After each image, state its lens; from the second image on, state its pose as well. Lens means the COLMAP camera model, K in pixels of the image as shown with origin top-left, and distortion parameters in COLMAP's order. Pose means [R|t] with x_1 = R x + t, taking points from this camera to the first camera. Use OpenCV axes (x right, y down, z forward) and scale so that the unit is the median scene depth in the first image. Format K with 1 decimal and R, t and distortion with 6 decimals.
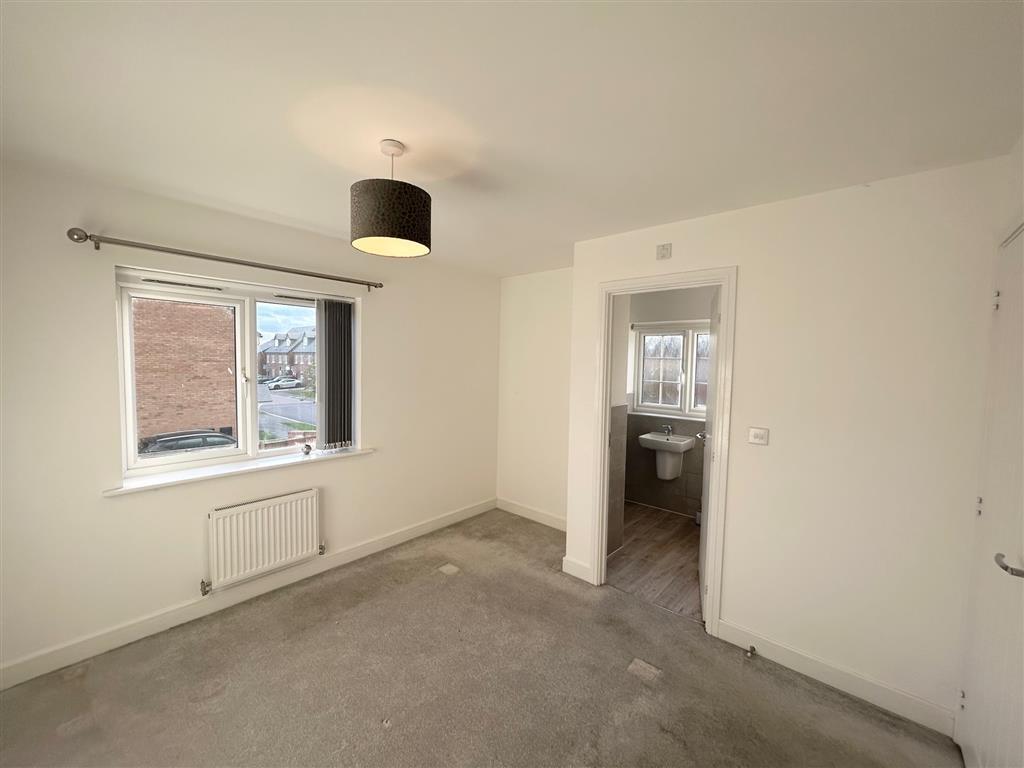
lens RADIAL K [[409.3, 0, 512.0], [0, 409.3, 384.0], [0, 0, 1]] dist [0.000245, 0.000450]
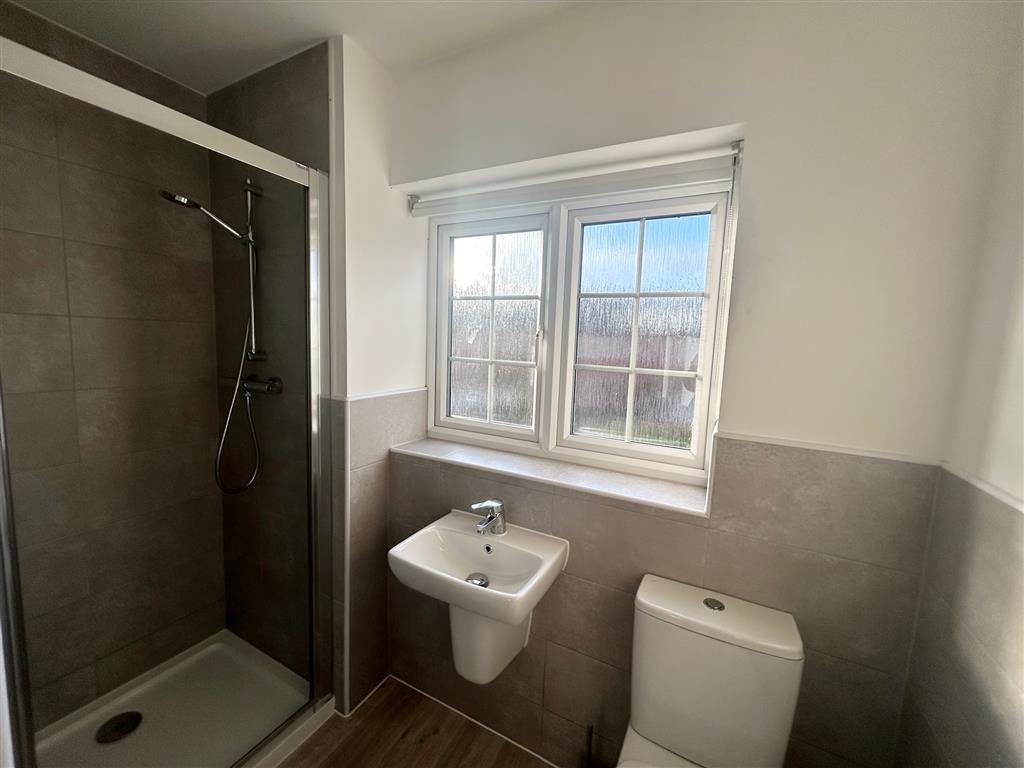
lens RADIAL K [[409.3, 0, 512.0], [0, 409.3, 384.0], [0, 0, 1]] dist [0.000245, 0.000450]
pose [[0.968243, -0.004033, 0.249979, 0.305825], [-0.009742, 0.998502, 0.053840, -0.006045], [-0.249822, -0.054566, 0.966753, 0.668810]]
